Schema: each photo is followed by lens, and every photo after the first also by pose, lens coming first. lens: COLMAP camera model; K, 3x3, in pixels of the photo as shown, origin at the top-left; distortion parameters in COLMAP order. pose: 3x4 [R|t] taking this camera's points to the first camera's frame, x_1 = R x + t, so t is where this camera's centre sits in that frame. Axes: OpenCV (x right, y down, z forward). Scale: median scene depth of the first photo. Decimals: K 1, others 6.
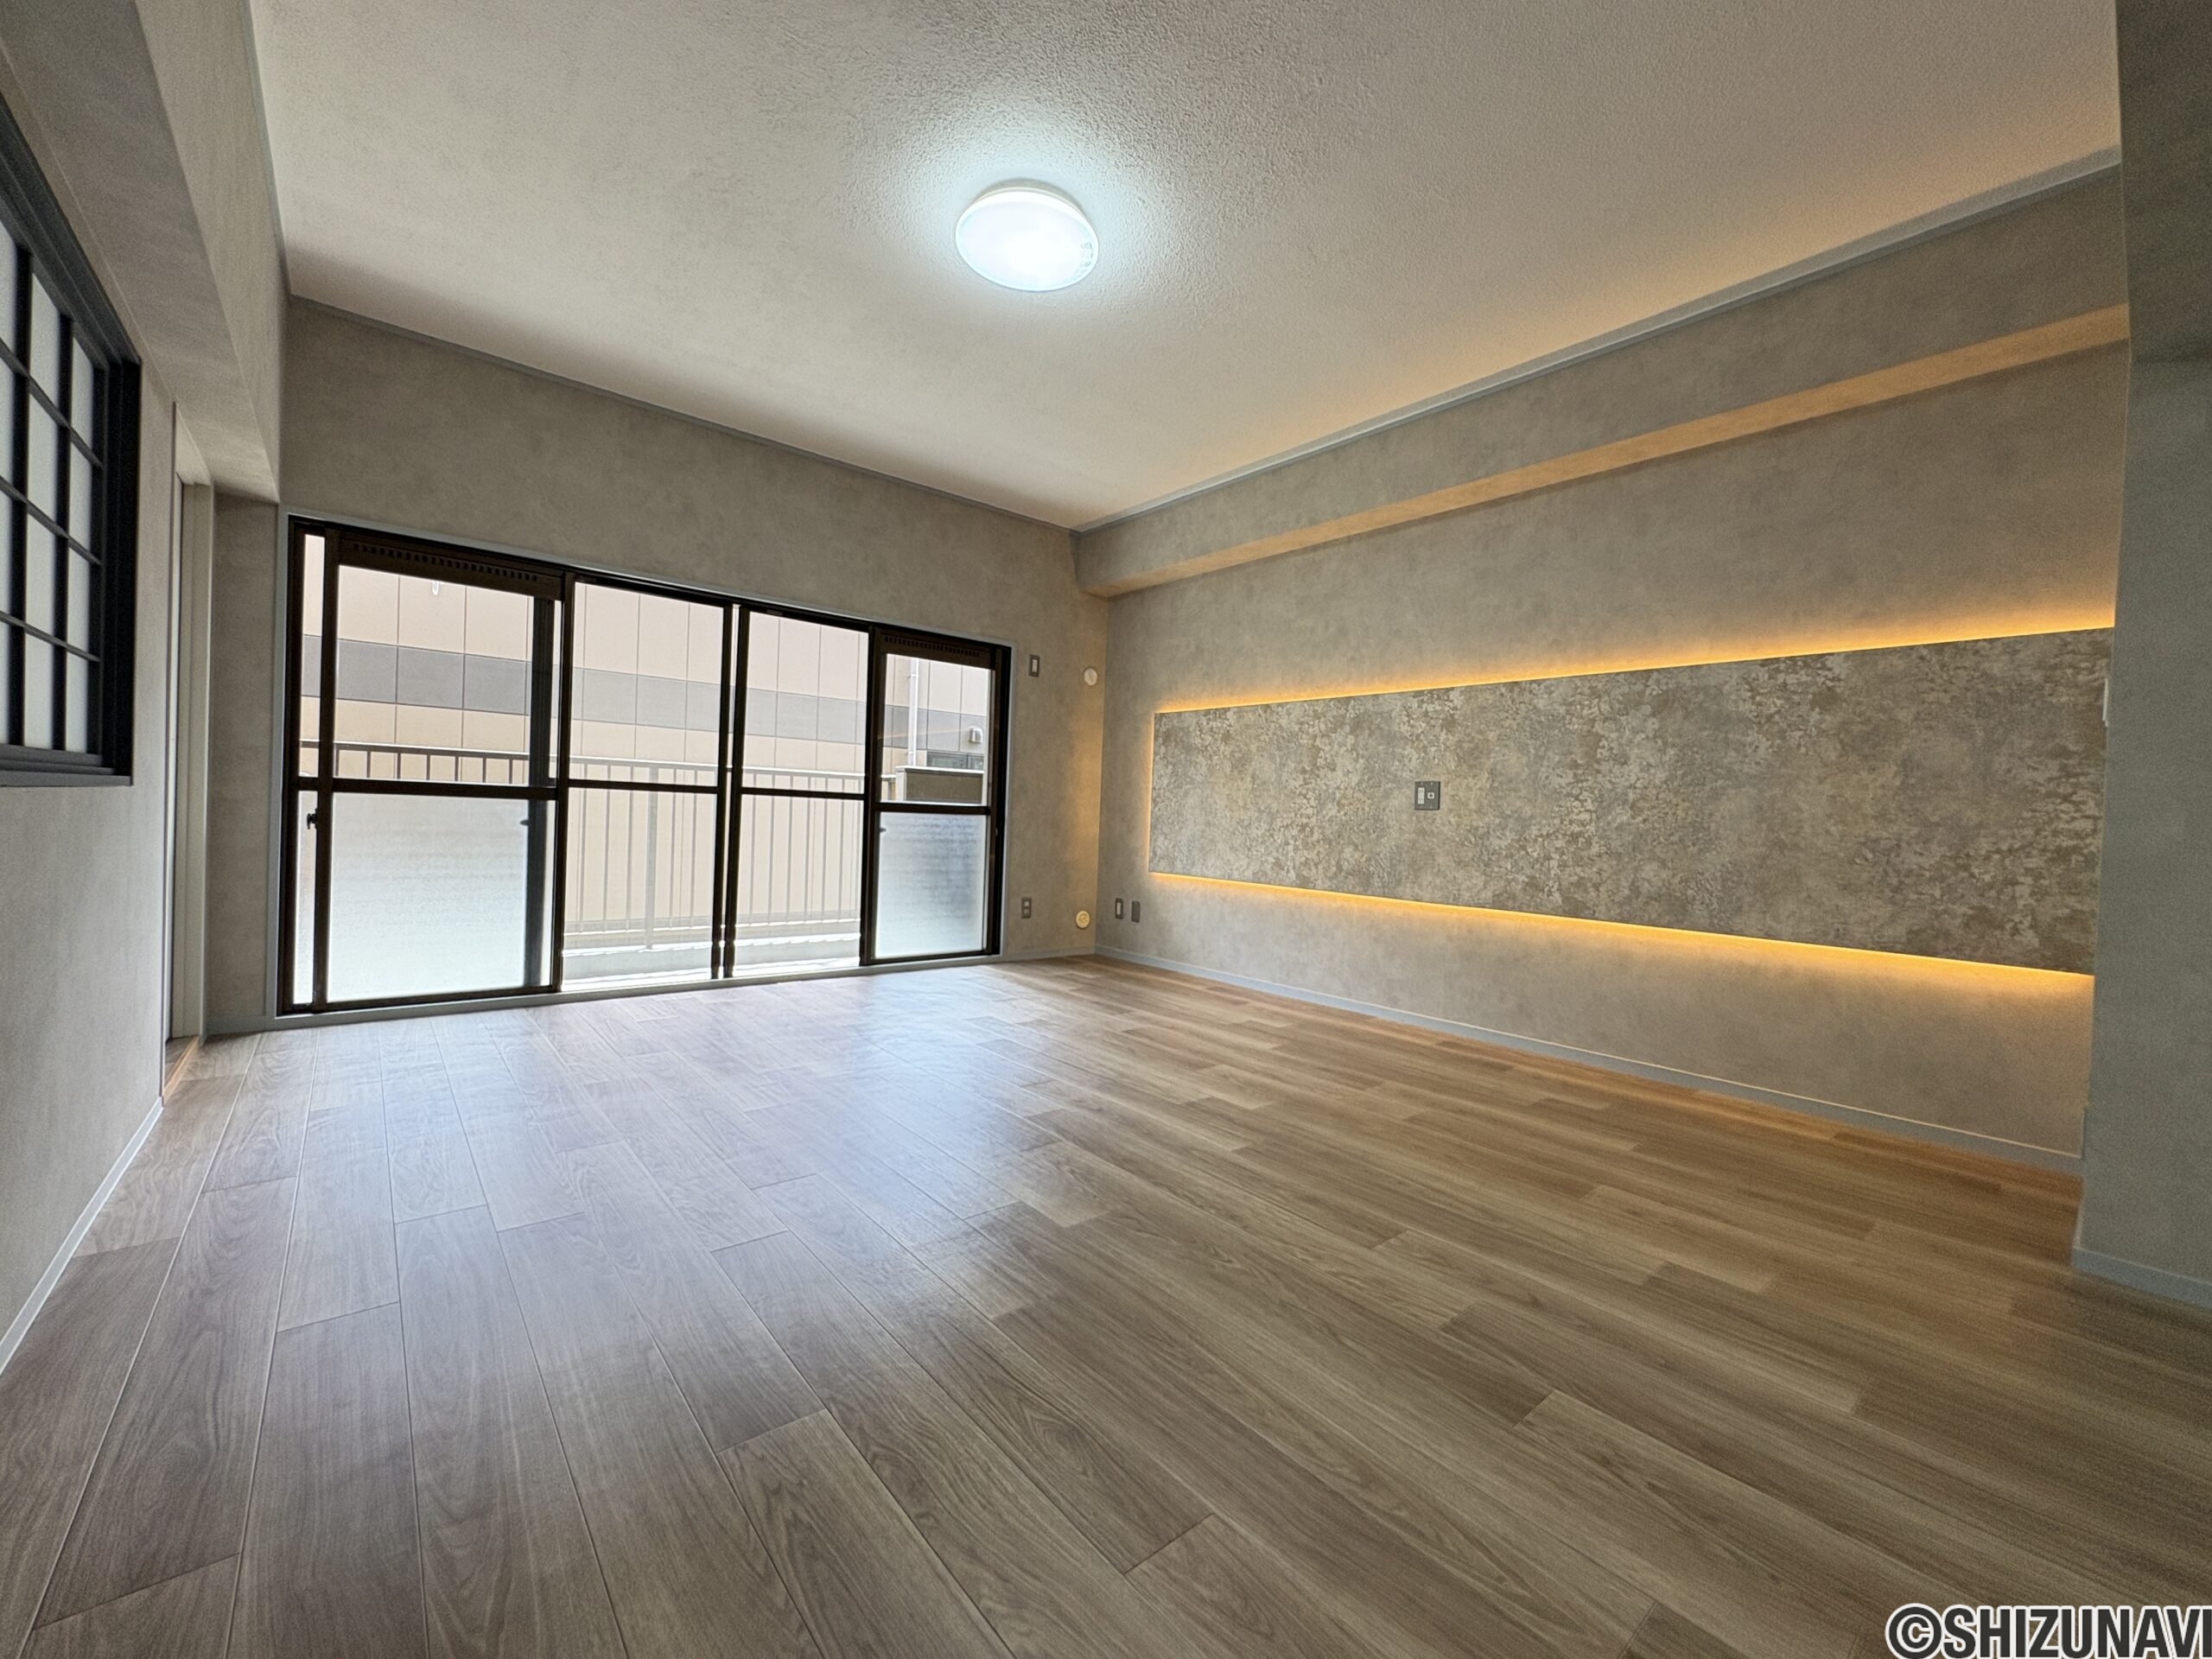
lens RADIAL K [[885.2, 0, 1106.0], [0, 885.2, 829.5], [0, 0, 1]] dist [-0.002109, -0.000070]
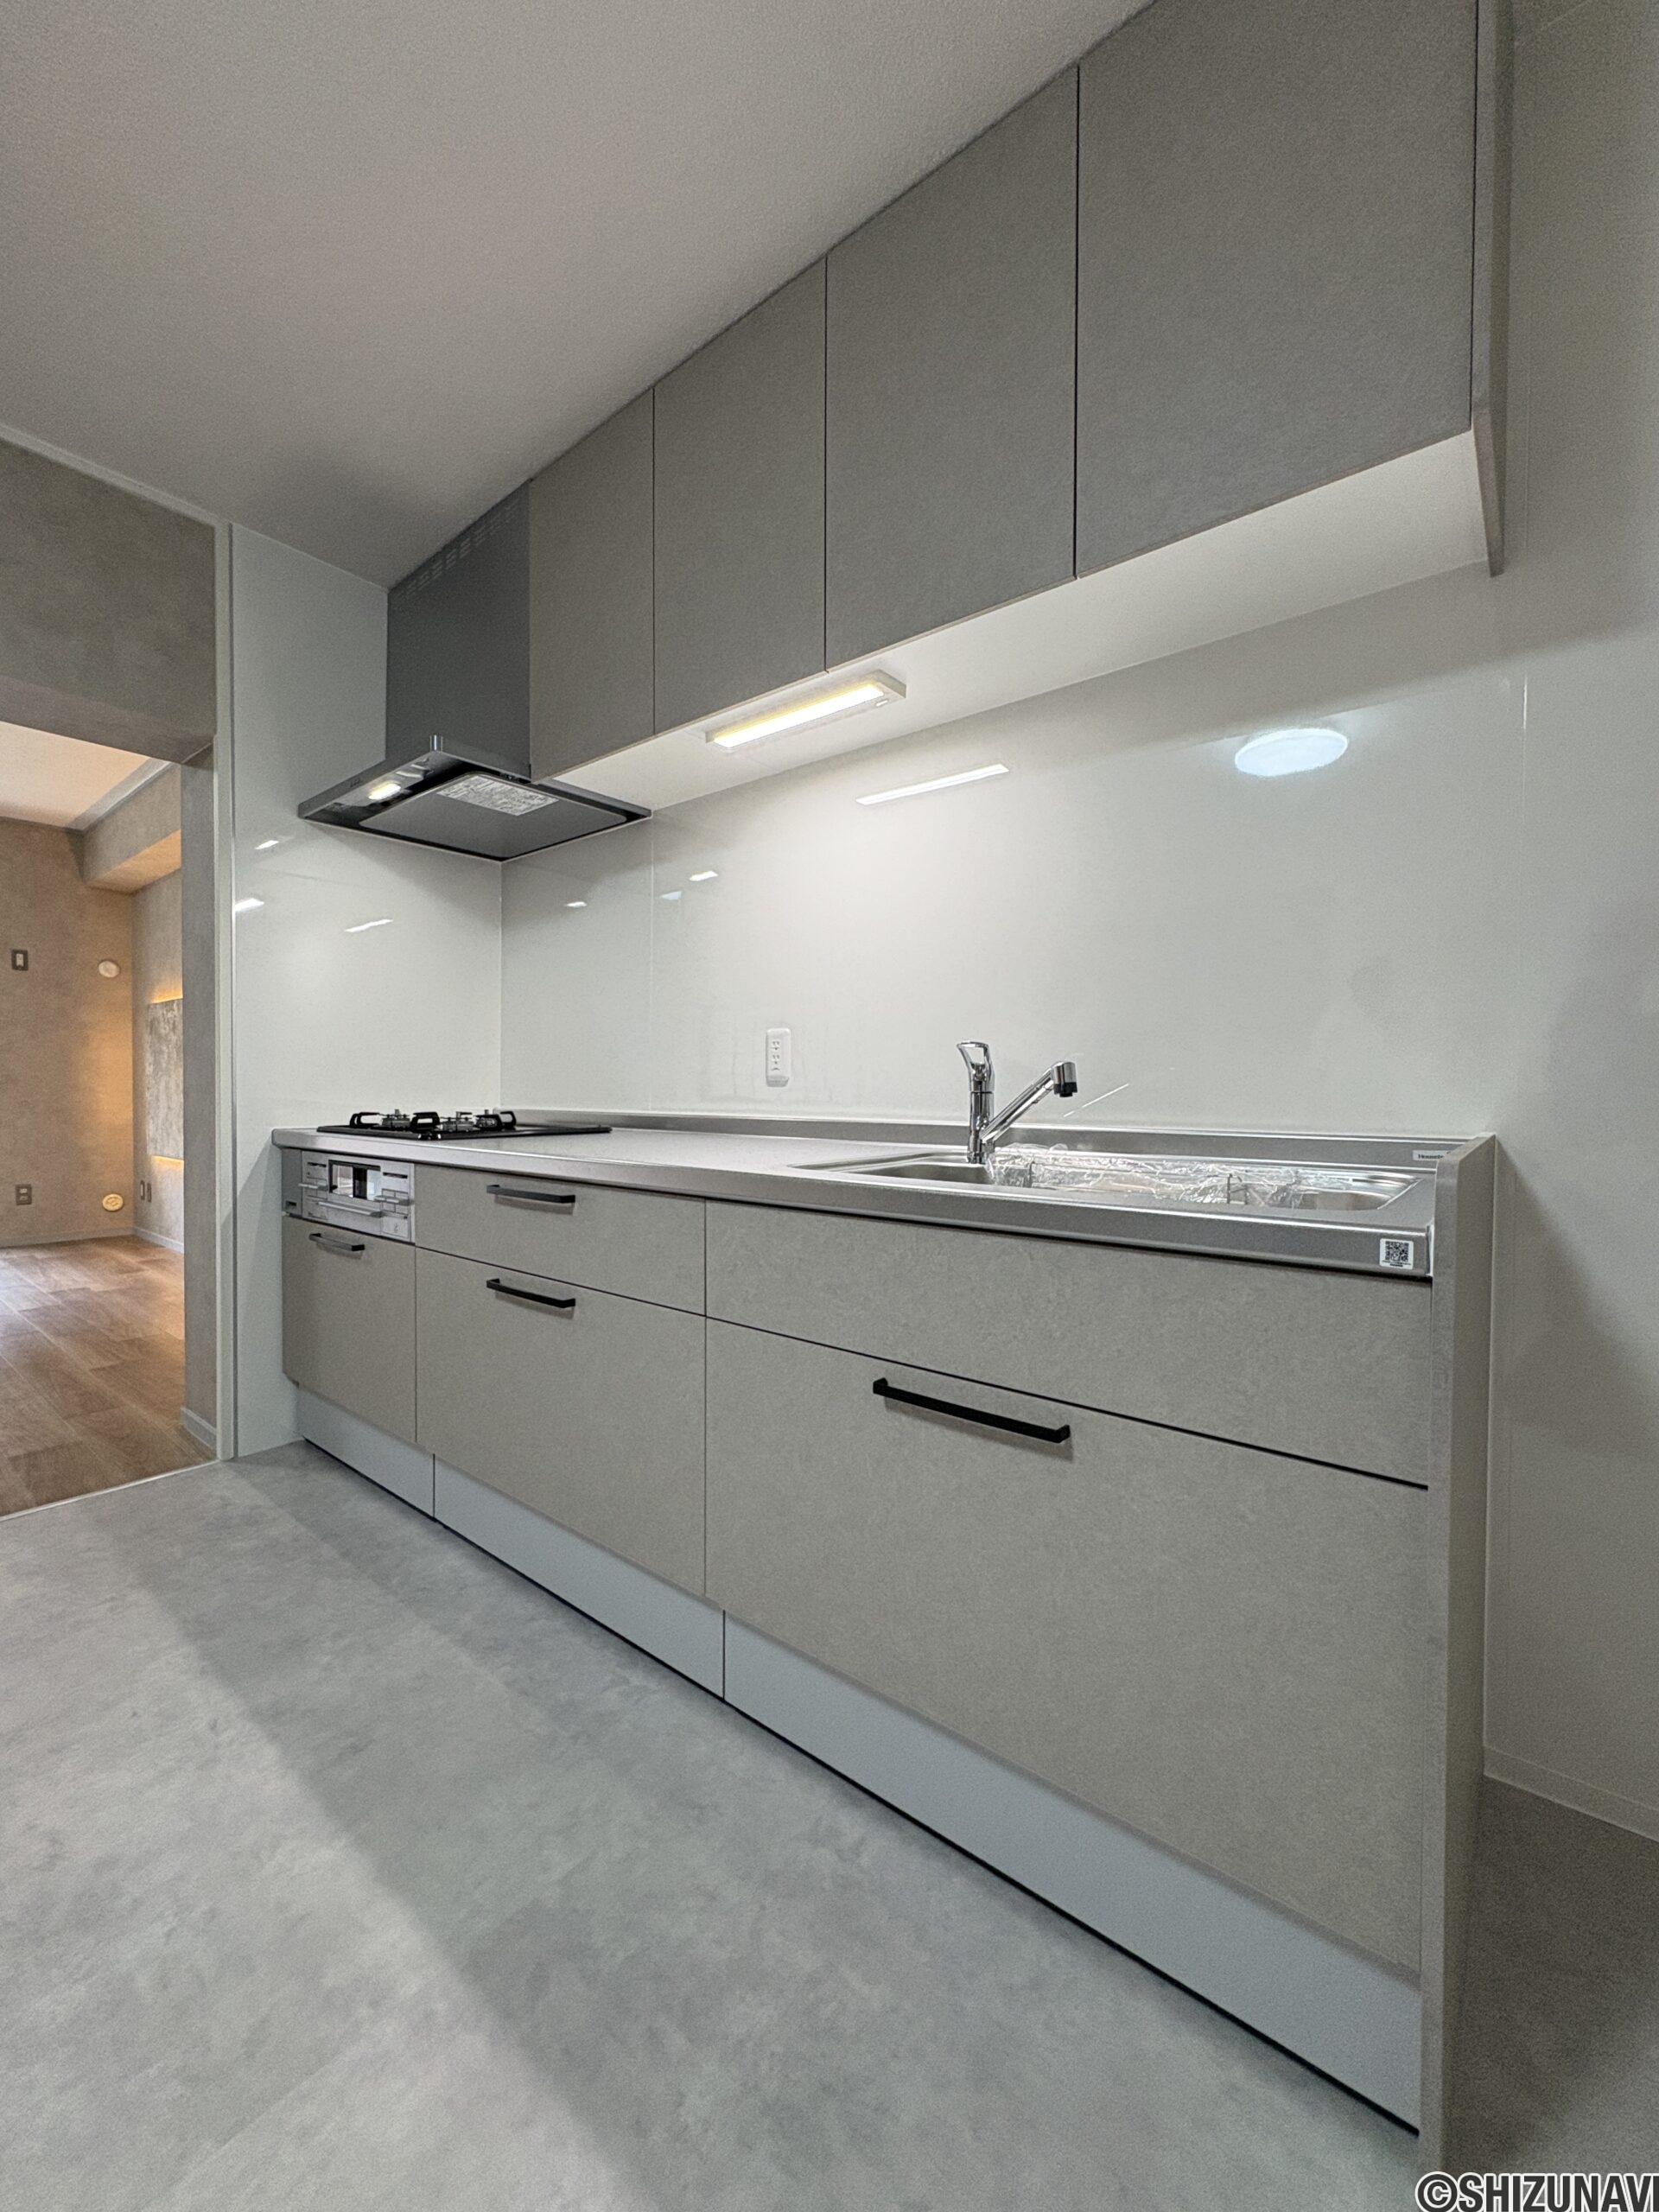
lens RADIAL K [[885.2, 0, 829.5], [0, 885.2, 1106.0], [0, 0, 1]] dist [-0.002109, -0.000070]
pose [[0.981352, -0.035745, 0.188869, 0.852273], [0.034919, 0.999360, 0.007702, 0.013755], [-0.189024, -0.000963, 0.981972, -0.251997]]
